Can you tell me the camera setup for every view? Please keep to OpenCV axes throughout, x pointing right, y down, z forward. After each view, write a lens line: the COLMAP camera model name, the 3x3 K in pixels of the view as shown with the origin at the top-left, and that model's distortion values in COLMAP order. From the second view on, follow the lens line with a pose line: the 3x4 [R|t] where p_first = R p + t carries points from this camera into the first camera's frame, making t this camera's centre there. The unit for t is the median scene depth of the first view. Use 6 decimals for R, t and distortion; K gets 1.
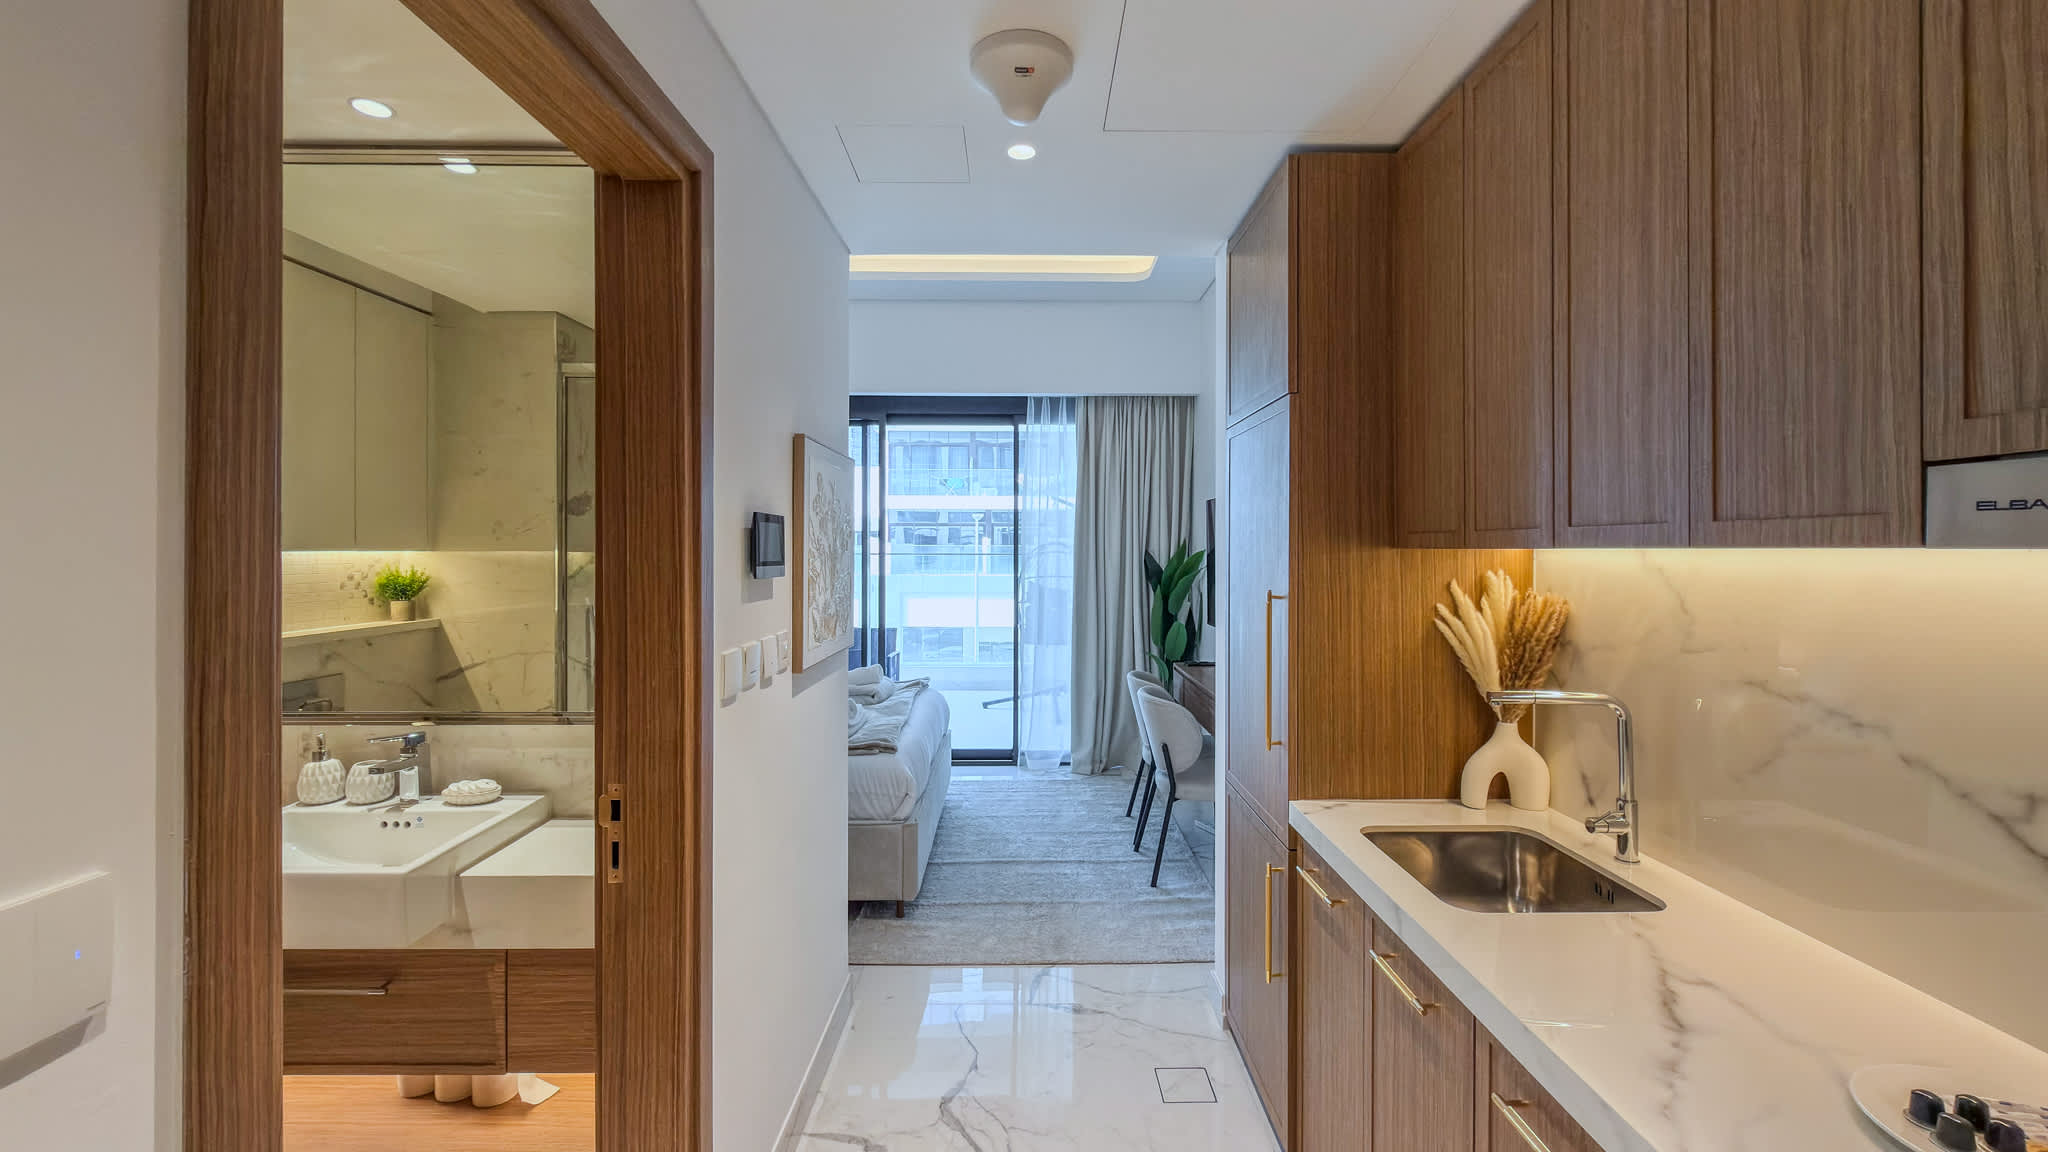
lens RADIAL K [[849.7, 0, 1023.0], [0, 849.7, 538.7], [0, 0, 1]] dist [-0.000111, -0.000320]
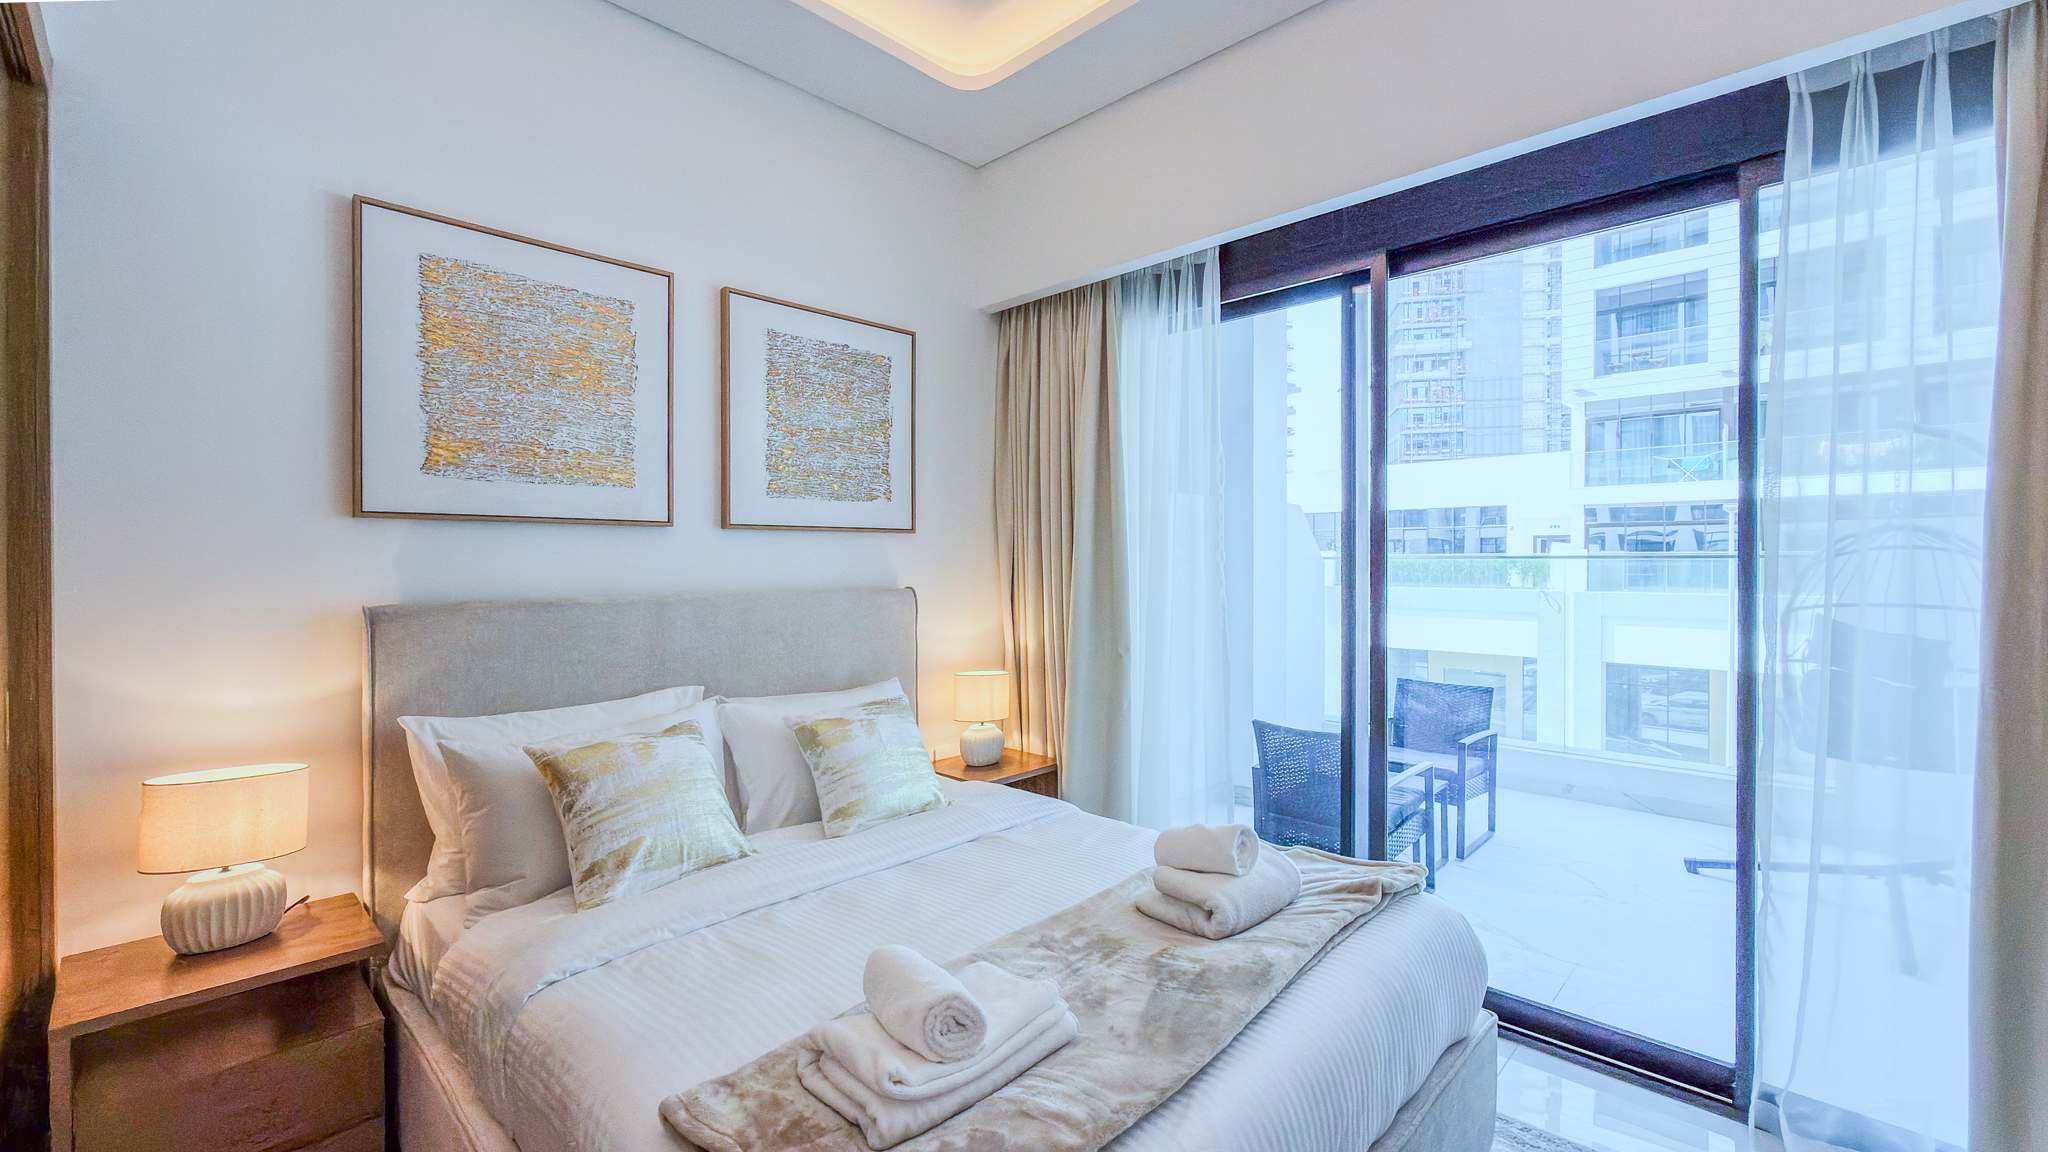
lens RADIAL K [[849.7, 0, 1037.8], [0, 849.7, 565.4], [0, 0, 1]] dist [-0.000111, -0.000320]
pose [[0.727868, 0.007765, -0.685674, 0.058139], [0.005443, 0.999839, 0.017101, 0.042173], [0.685696, -0.016180, 0.727708, 1.465553]]
